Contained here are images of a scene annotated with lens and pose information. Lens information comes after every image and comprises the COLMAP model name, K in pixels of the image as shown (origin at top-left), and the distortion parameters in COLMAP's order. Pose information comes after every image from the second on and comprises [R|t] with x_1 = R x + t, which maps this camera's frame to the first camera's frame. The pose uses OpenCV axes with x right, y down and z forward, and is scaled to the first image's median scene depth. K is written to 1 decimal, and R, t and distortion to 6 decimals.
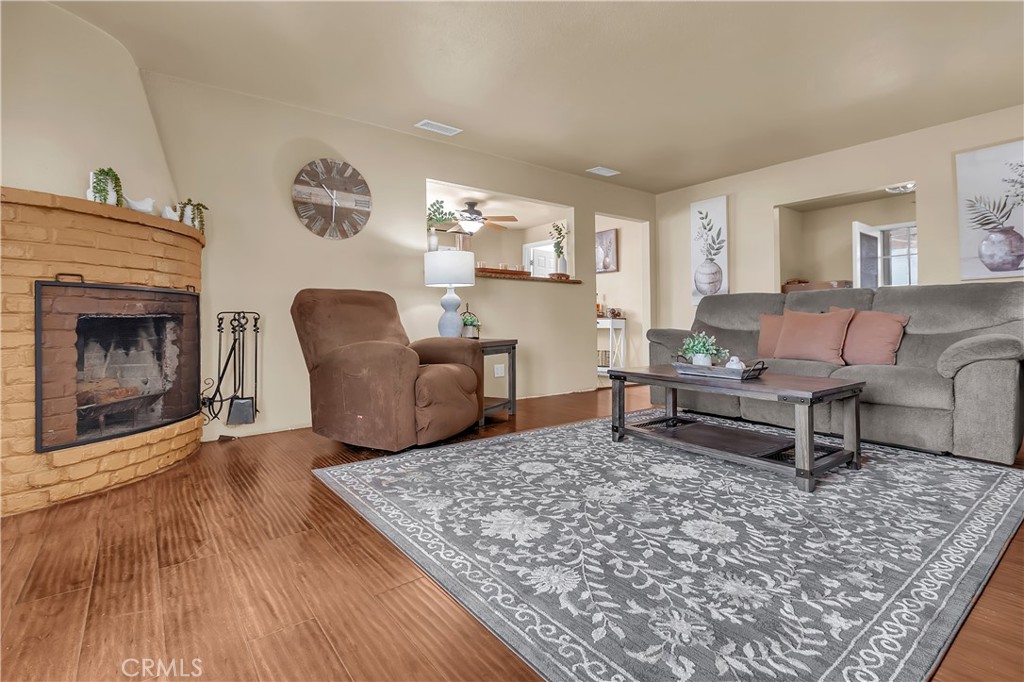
lens RADIAL K [[488.9, 0, 512.4], [0, 488.9, 310.0], [0, 0, 1]] dist [0.003014, 0.000501]
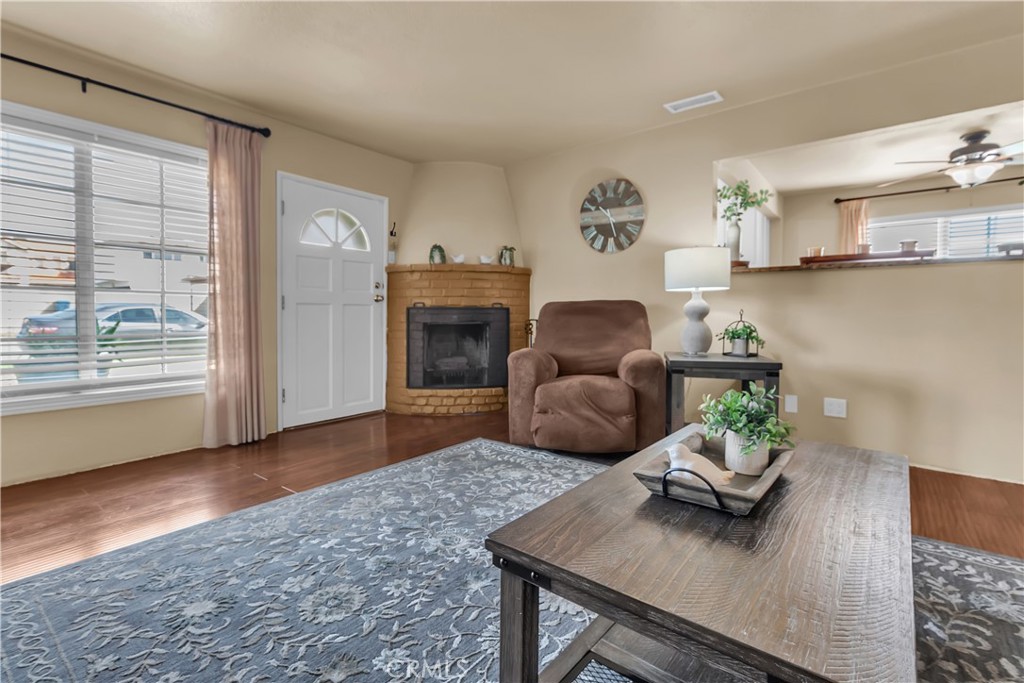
lens RADIAL K [[457.9, 0, 514.1], [0, 457.9, 323.6], [0, 0, 1]] dist [-0.000184, -0.000270]
pose [[0.247515, 0.024616, -0.968571, 0.953626], [0.017858, 0.999391, 0.029963, -0.035020], [0.968719, -0.024714, 0.246925, 0.868771]]
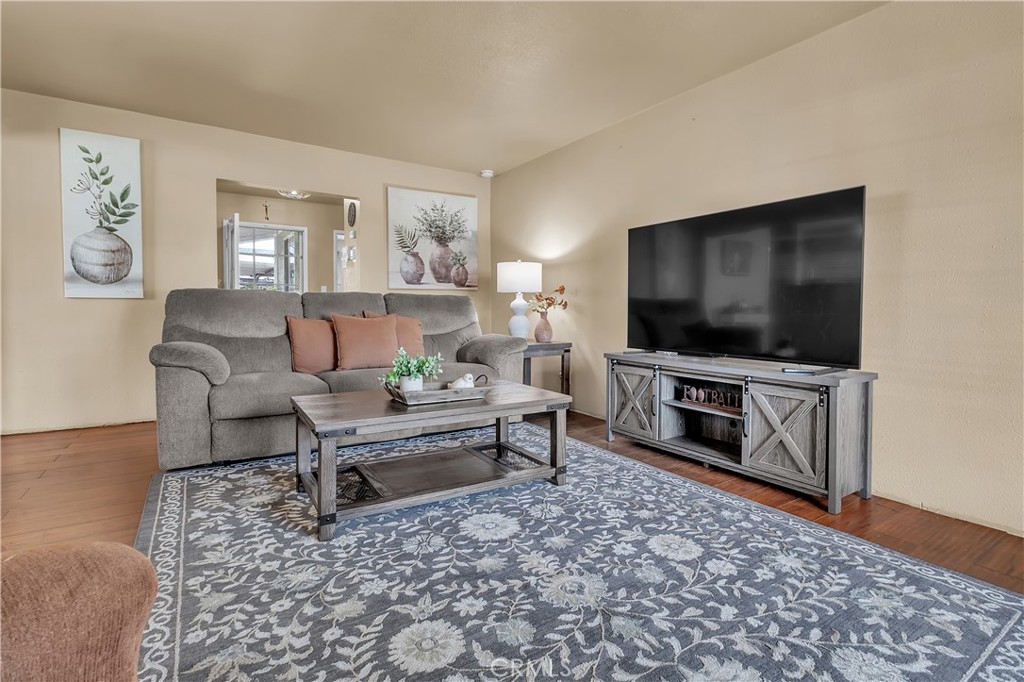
lens RADIAL K [[476.7, 0, 515.7], [0, 476.7, 330.5], [0, 0, 1]] dist [0.000825, 0.000224]
pose [[0.071337, -0.041745, 0.996578, -0.473156], [-0.030309, 0.998572, 0.043998, -0.030913], [-0.996992, -0.033344, 0.069970, 0.992418]]
